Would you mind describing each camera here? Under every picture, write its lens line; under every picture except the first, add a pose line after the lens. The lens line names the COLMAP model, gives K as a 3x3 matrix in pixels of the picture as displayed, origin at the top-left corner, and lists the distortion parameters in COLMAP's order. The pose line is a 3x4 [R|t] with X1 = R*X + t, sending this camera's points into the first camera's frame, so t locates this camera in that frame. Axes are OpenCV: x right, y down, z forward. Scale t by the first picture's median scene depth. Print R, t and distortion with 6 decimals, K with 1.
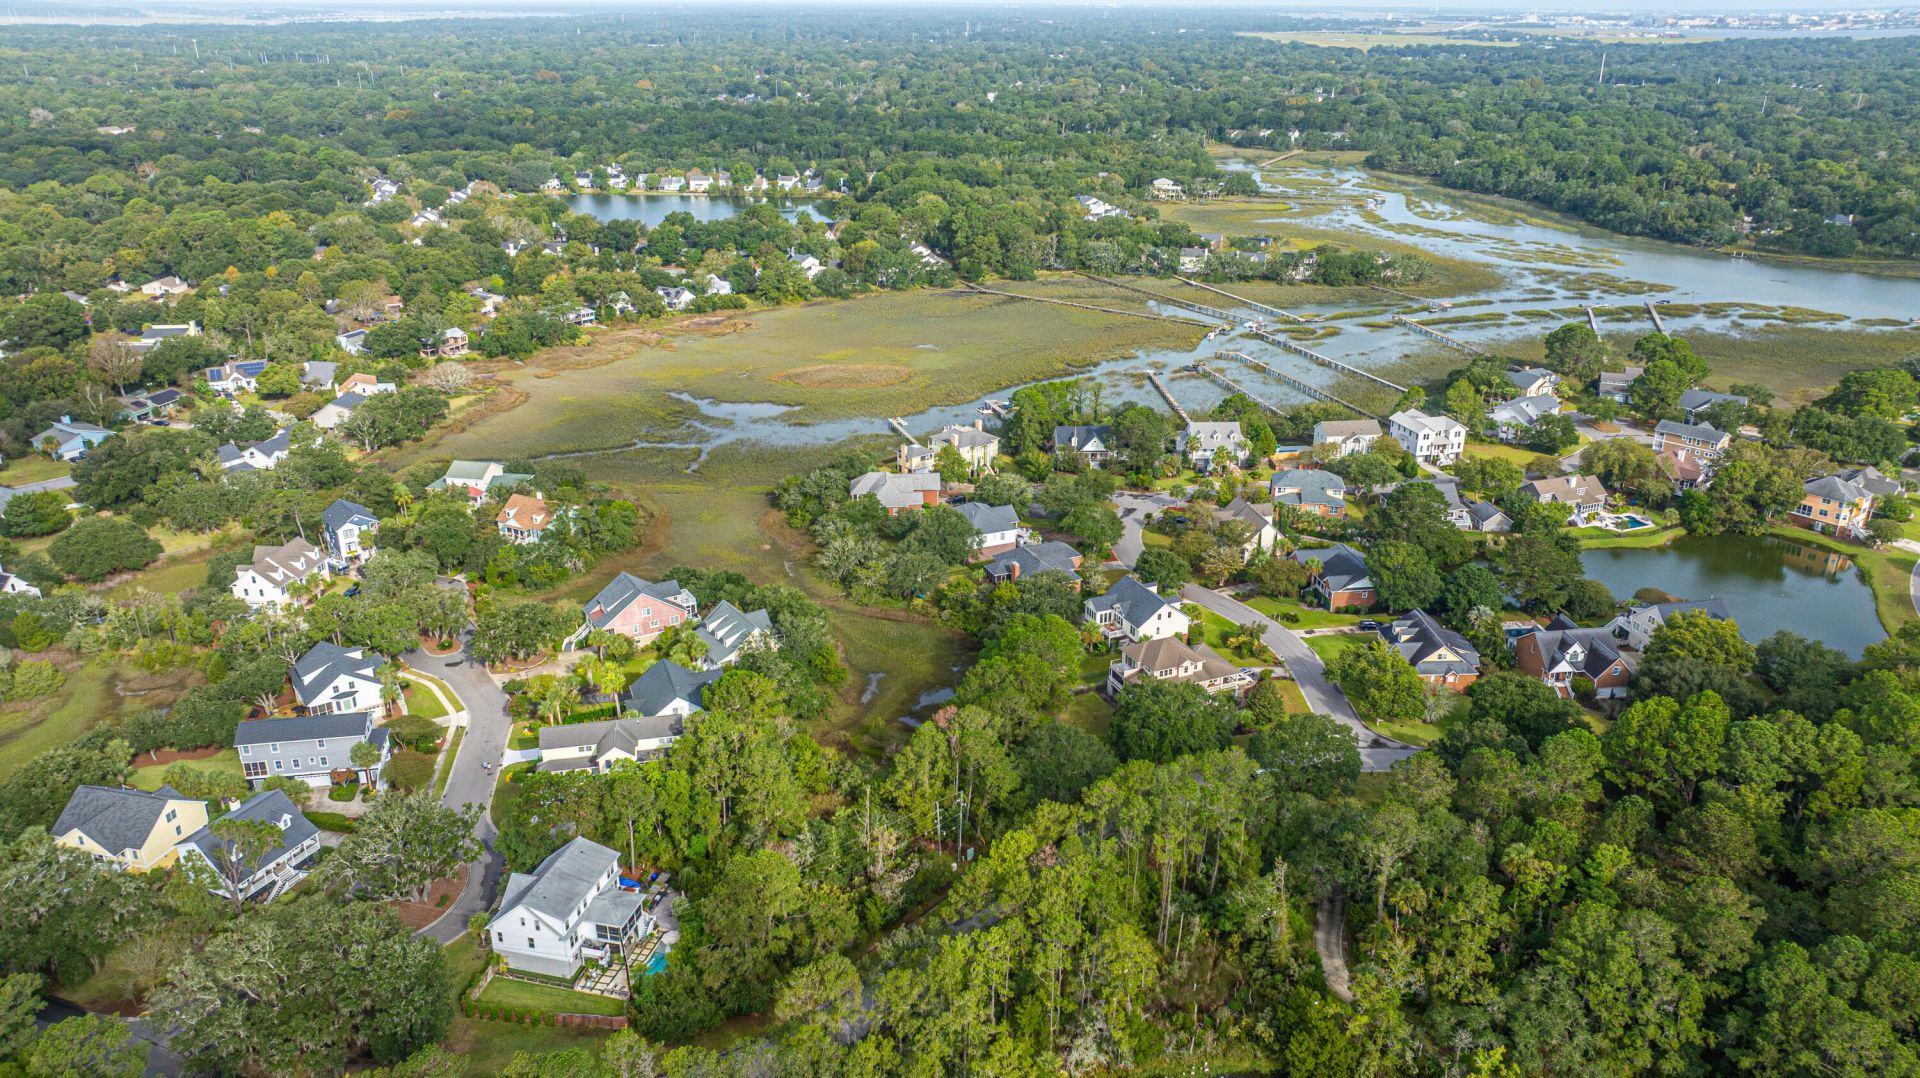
lens RADIAL K [[1348.3, 0, 969.5], [0, 1348.3, 531.8], [0, 0, 1]] dist [-0.015360, -0.003940]
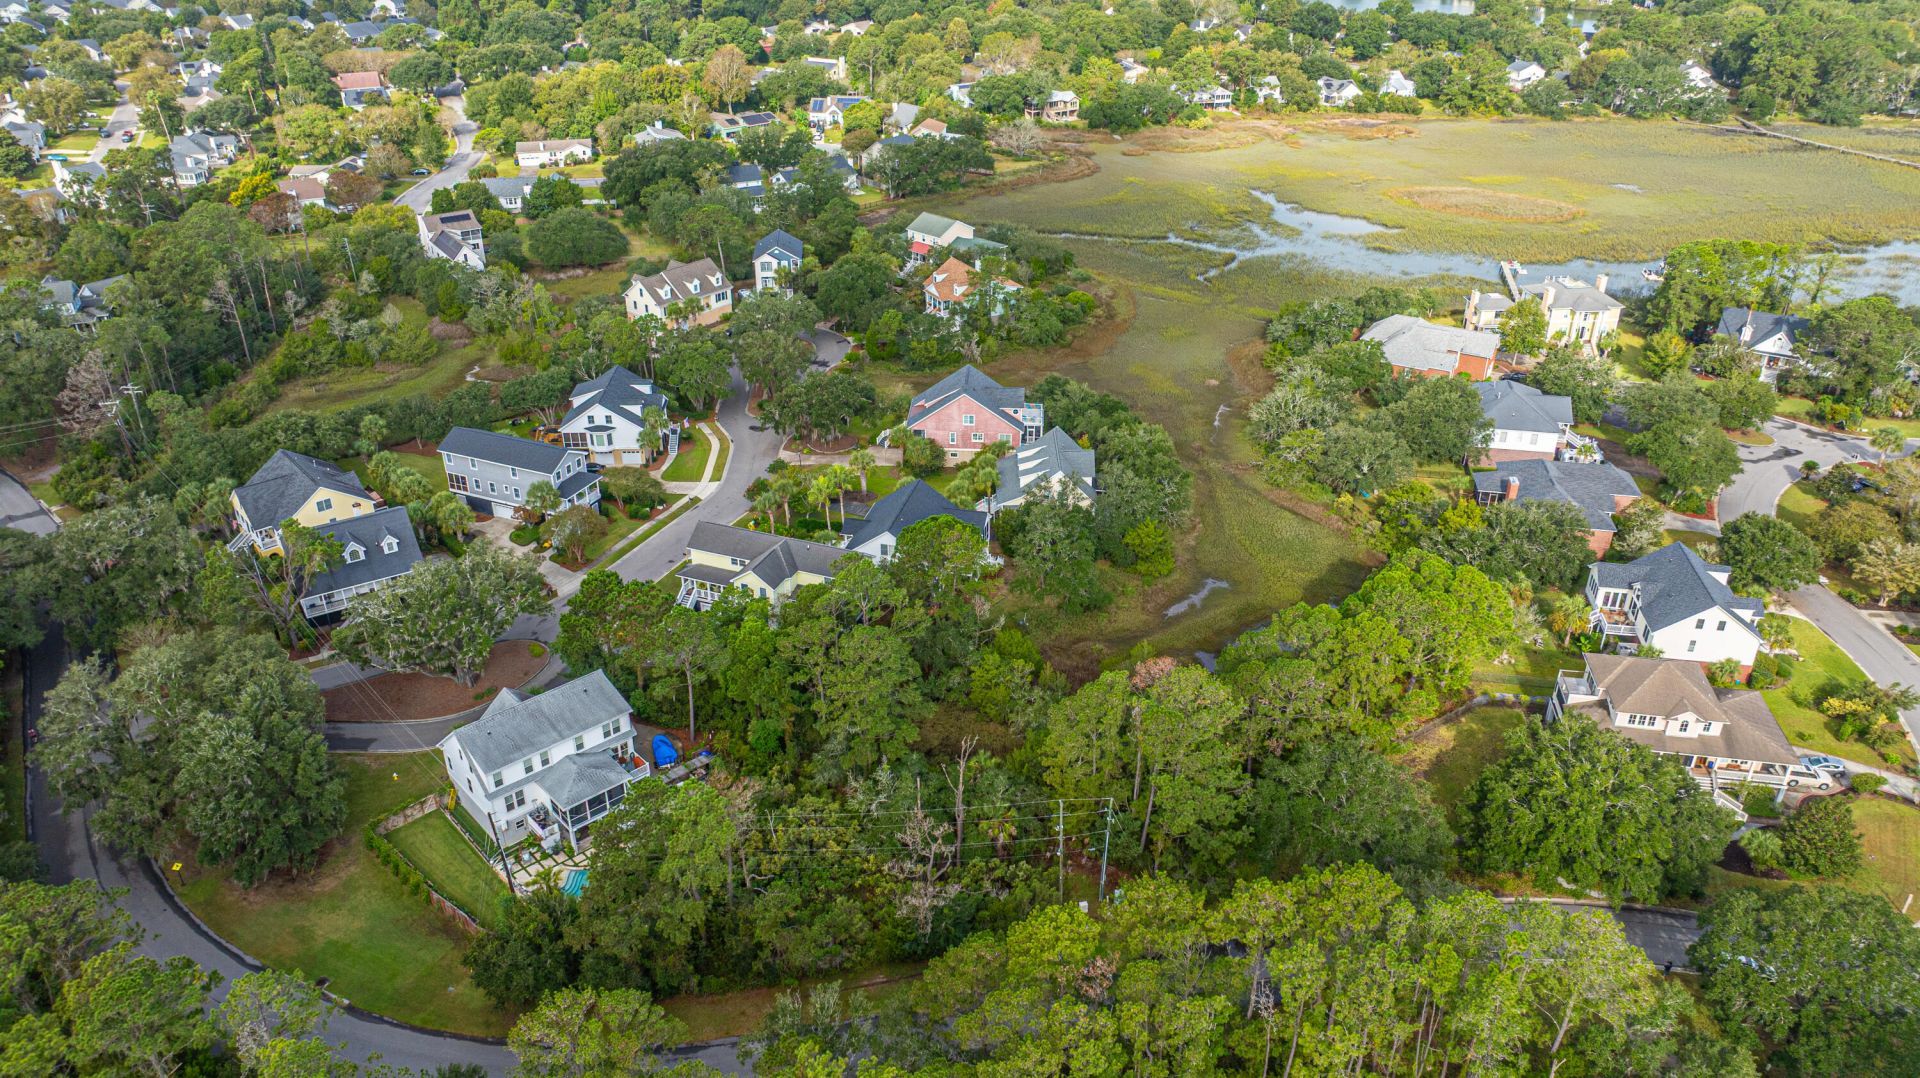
lens RADIAL K [[1348.3, 0, 969.5], [0, 1348.3, 531.8], [0, 0, 1]] dist [-0.015360, -0.003940]
pose [[0.829638, 0.262711, -0.492630, 0.123806], [-0.206549, 0.964193, 0.166338, -0.005005], [0.518689, -0.036248, 0.854194, 0.276687]]
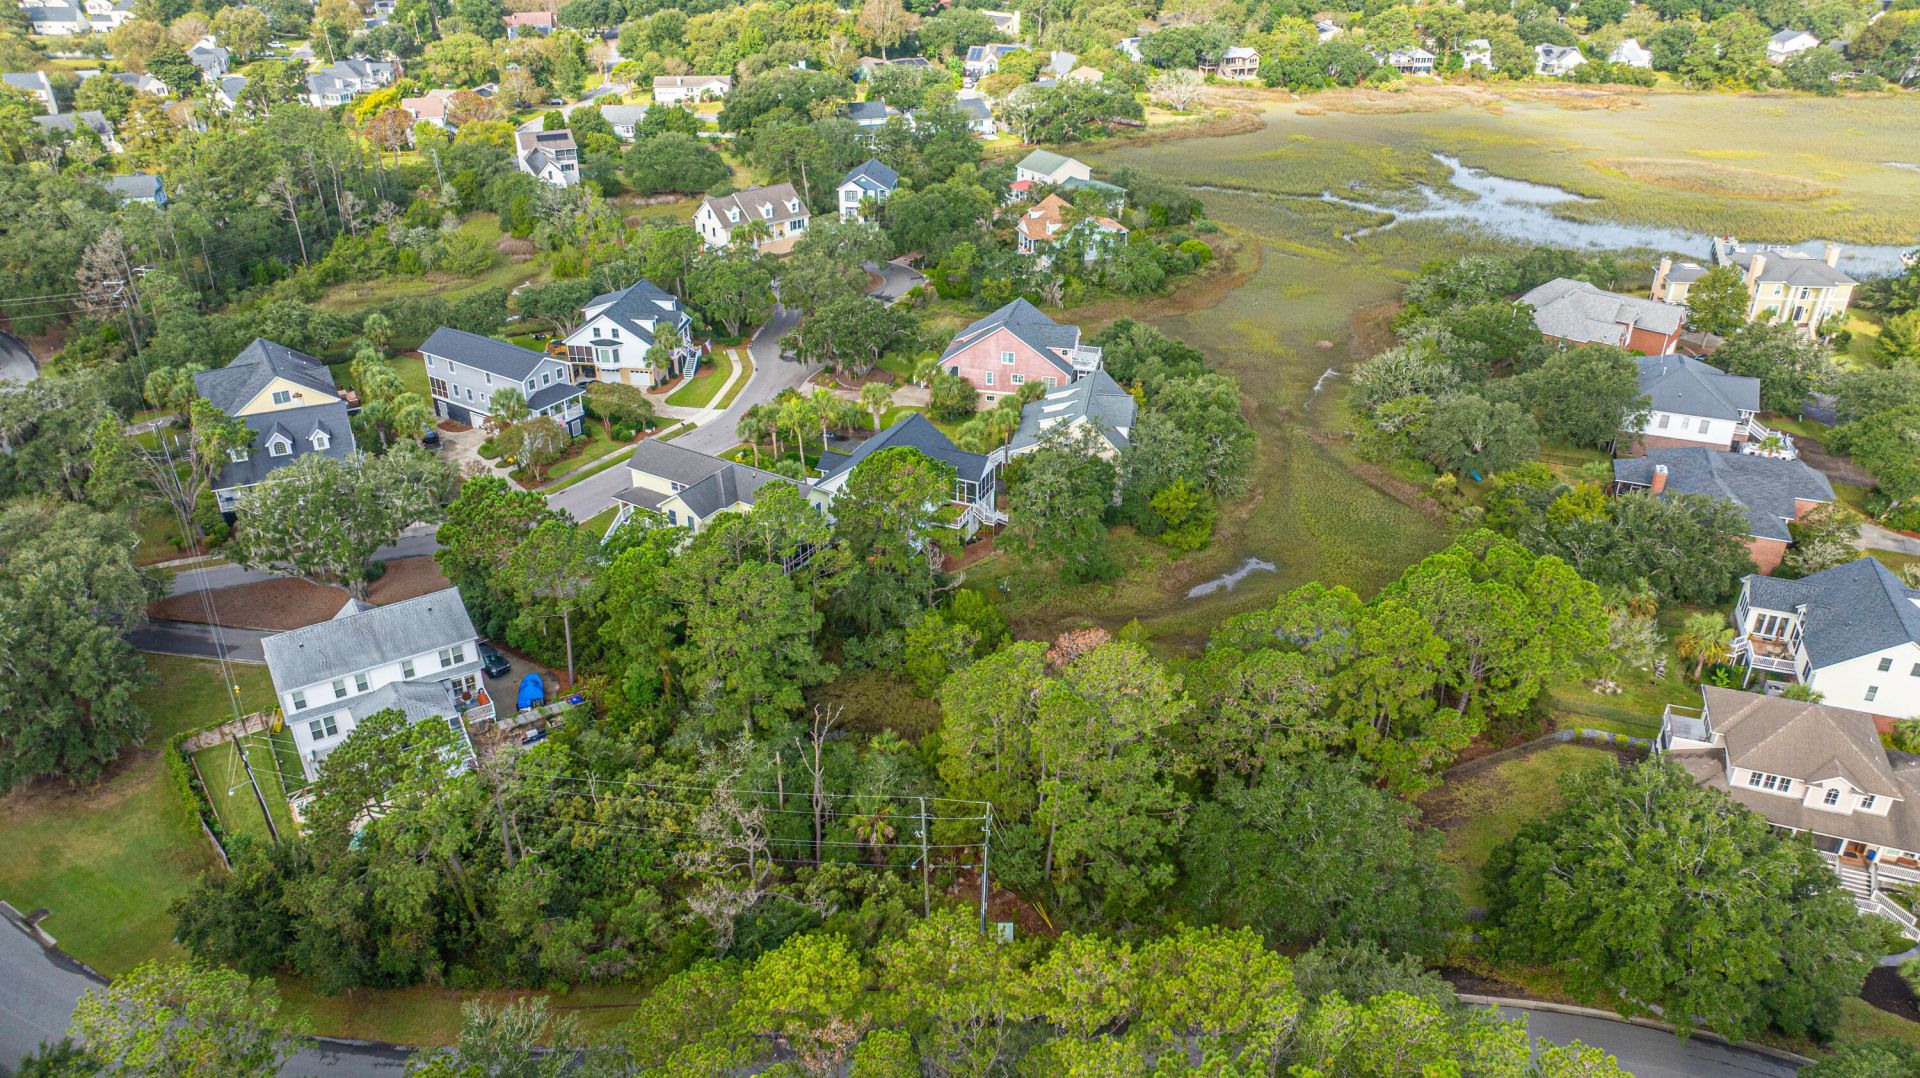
lens RADIAL K [[1362.2, 0, 969.5], [0, 1362.2, 512.4], [0, 0, 1]] dist [-0.049461, 0.068157]
pose [[0.719896, 0.318036, -0.616931, 0.145832], [-0.256334, 0.947830, 0.189502, 0.008208], [0.645014, 0.021719, 0.763862, 0.386292]]
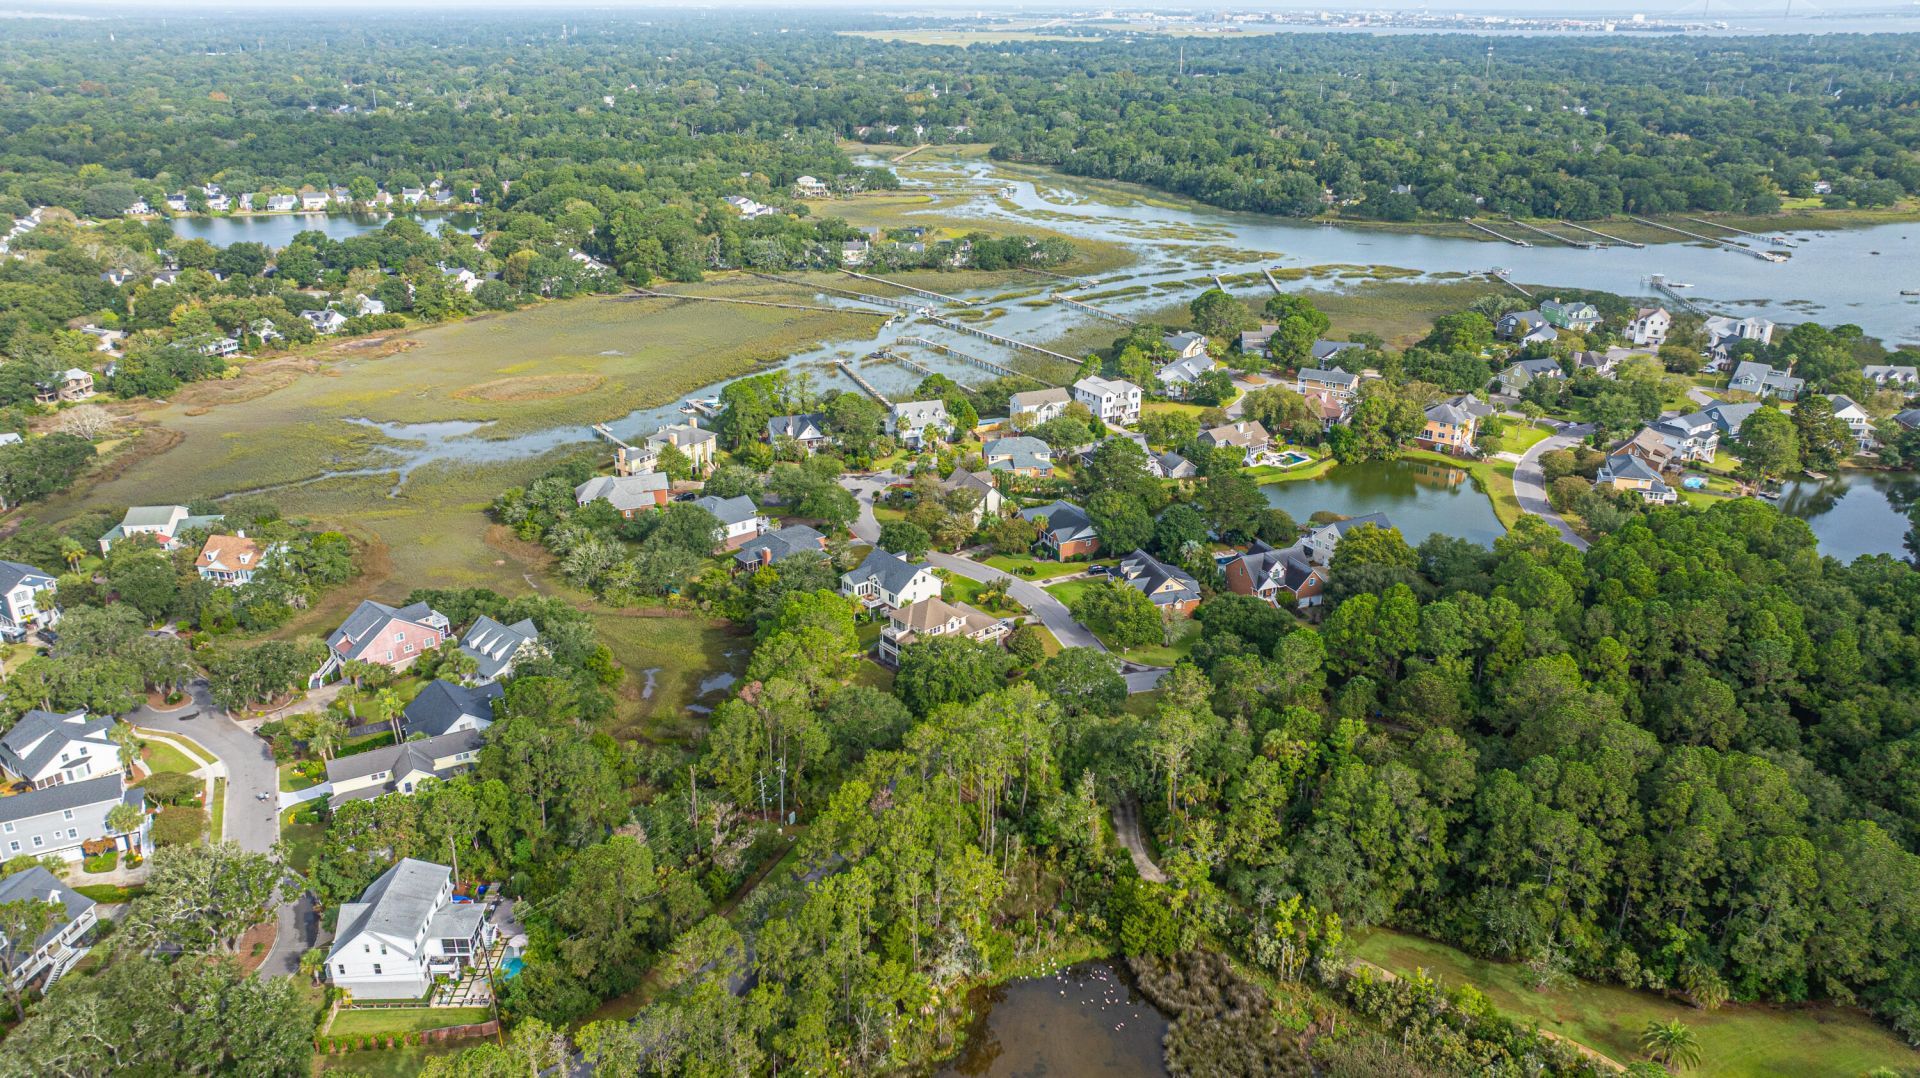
lens RADIAL K [[1348.3, 0, 969.5], [0, 1348.3, 531.8], [0, 0, 1]] dist [-0.015360, -0.003940]
pose [[0.961288, -0.103841, 0.255231, -0.068159], [0.103923, 0.994498, 0.013202, 0.011377], [-0.255198, 0.013833, 0.966790, -0.030689]]
